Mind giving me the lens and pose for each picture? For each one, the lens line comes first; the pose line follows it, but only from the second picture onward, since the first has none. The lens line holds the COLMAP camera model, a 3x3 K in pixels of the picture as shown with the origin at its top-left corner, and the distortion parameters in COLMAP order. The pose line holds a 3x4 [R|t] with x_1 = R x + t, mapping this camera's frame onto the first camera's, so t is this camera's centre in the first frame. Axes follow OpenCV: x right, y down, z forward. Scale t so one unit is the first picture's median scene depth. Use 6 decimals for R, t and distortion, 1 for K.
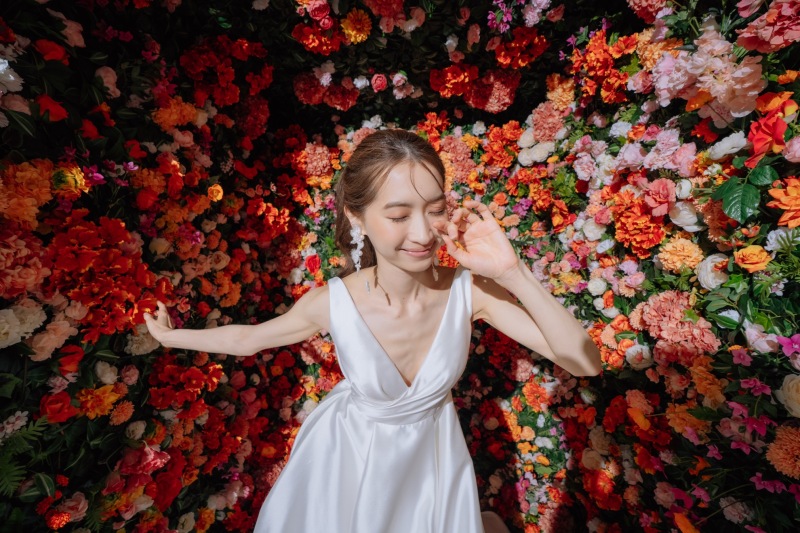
lens RADIAL K [[363.1, 0, 400.0], [0, 363.1, 266.5], [0, 0, 1]] dist [-0.069280, 0.022063]
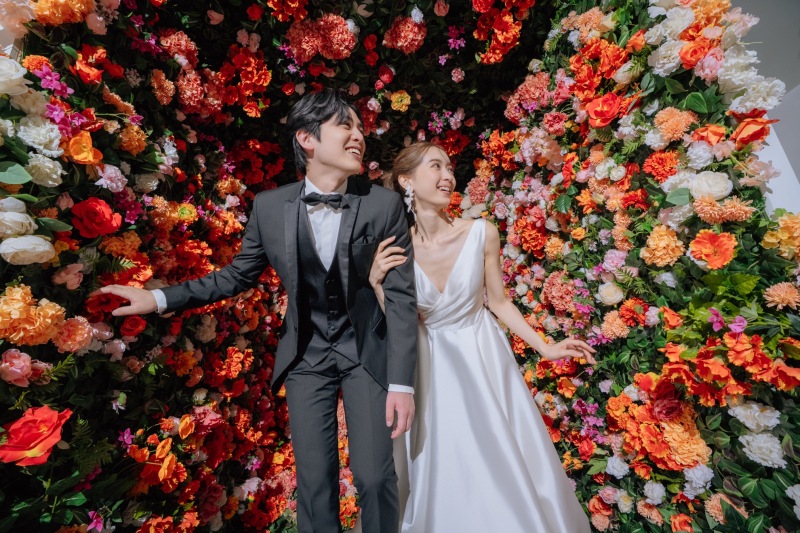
lens RADIAL K [[363.1, 0, 400.0], [0, 363.1, 266.5], [0, 0, 1]] dist [-0.069280, 0.022063]
pose [[0.993986, -0.053614, 0.095483, -0.074173], [0.075596, 0.966799, -0.244100, 0.314981], [-0.079226, 0.249850, 0.965038, -0.425230]]
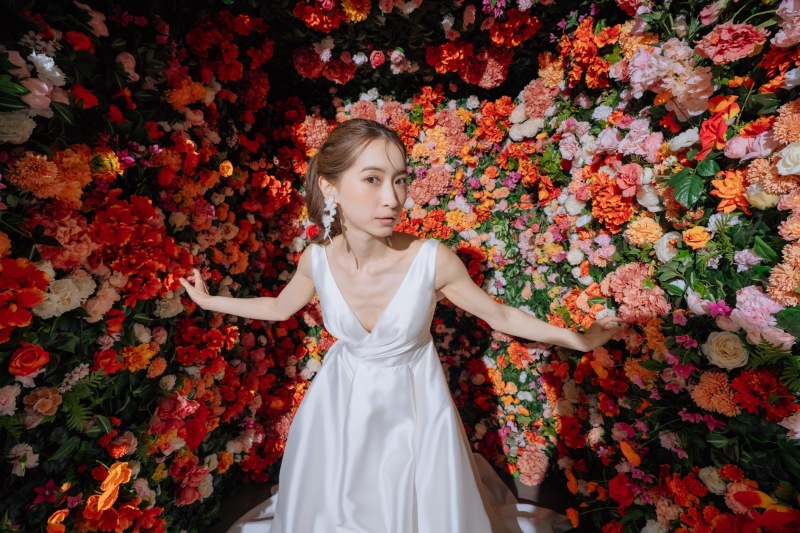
lens RADIAL K [[363.1, 0, 400.0], [0, 363.1, 266.5], [0, 0, 1]] dist [-0.069280, 0.022063]
pose [[0.999748, 0.002418, 0.022318, -0.018654], [-0.004531, 0.995457, 0.095101, -0.019301], [-0.021987, -0.095178, 0.995217, -0.109128]]
